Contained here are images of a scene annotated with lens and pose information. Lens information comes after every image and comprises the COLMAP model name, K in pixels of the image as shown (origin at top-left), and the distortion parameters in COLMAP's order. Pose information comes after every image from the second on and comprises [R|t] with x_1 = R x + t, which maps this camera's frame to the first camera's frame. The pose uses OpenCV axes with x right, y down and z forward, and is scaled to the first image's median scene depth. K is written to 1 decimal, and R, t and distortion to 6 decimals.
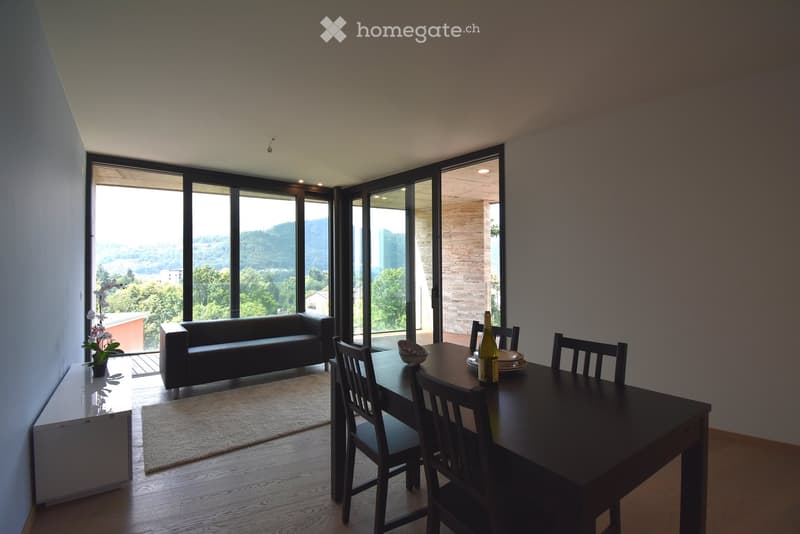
lens RADIAL K [[354.0, 0, 400.0], [0, 354.0, 267.0], [0, 0, 1]] dist [0.002691, -0.017509]
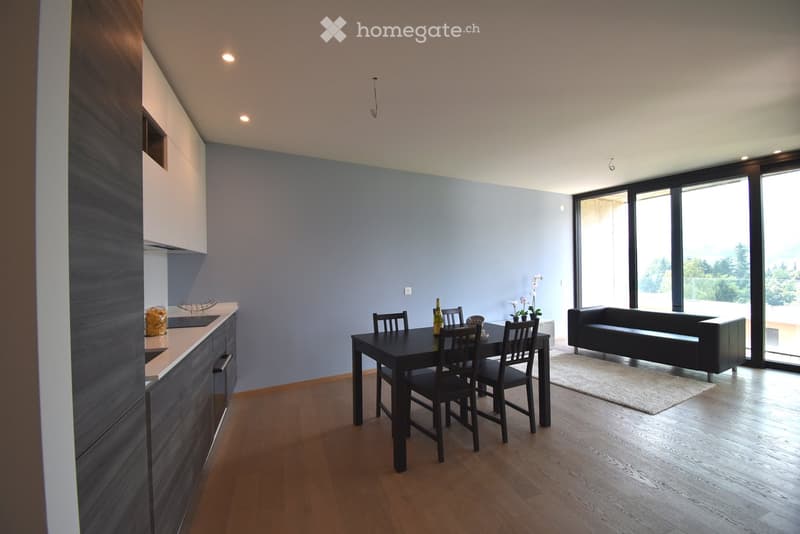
lens RADIAL K [[354.0, 0, 400.0], [0, 354.0, 267.0], [0, 0, 1]] dist [0.002691, -0.017509]
pose [[-0.131339, 0.023959, -0.991048, 0.700137], [0.063921, 0.997832, 0.015652, -0.055349], [0.989275, -0.061293, -0.132586, 0.323182]]
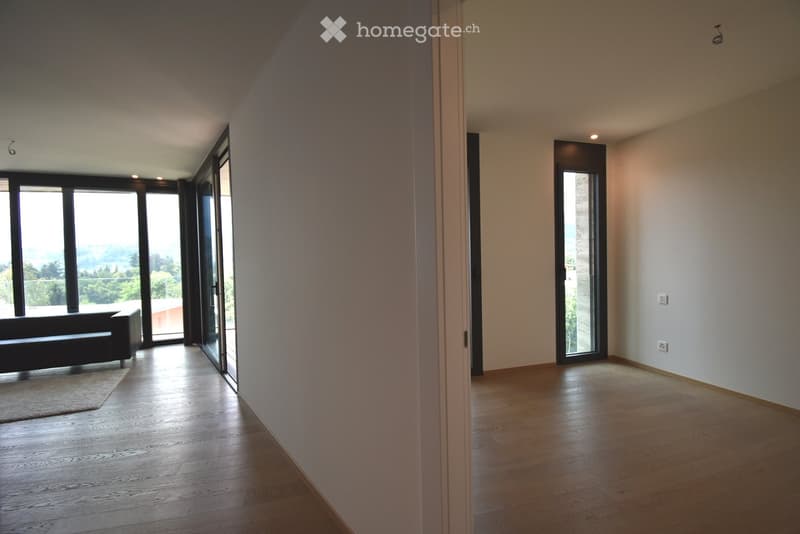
lens RADIAL K [[354.0, 0, 400.0], [0, 354.0, 267.0], [0, 0, 1]] dist [0.002691, -0.017509]
pose [[0.985617, 0.007940, -0.168806, 0.683109], [0.004097, 0.997479, 0.070840, -0.058908], [0.168943, -0.070512, 0.983100, 0.148227]]
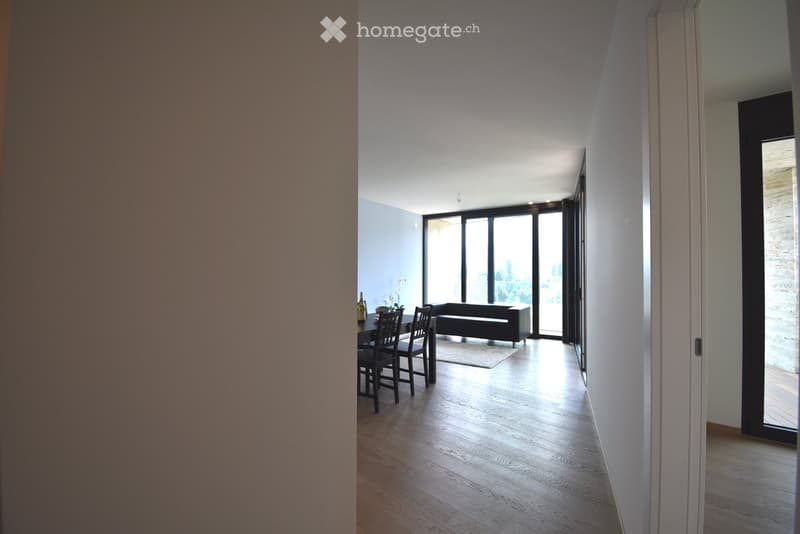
lens RADIAL K [[354.0, 0, 400.0], [0, 354.0, 267.0], [0, 0, 1]] dist [0.002691, -0.017509]
pose [[0.336967, 0.010442, -0.941459, 0.839825], [0.030811, 0.999281, 0.022111, -0.057045], [0.941012, -0.036458, 0.336402, 0.129566]]
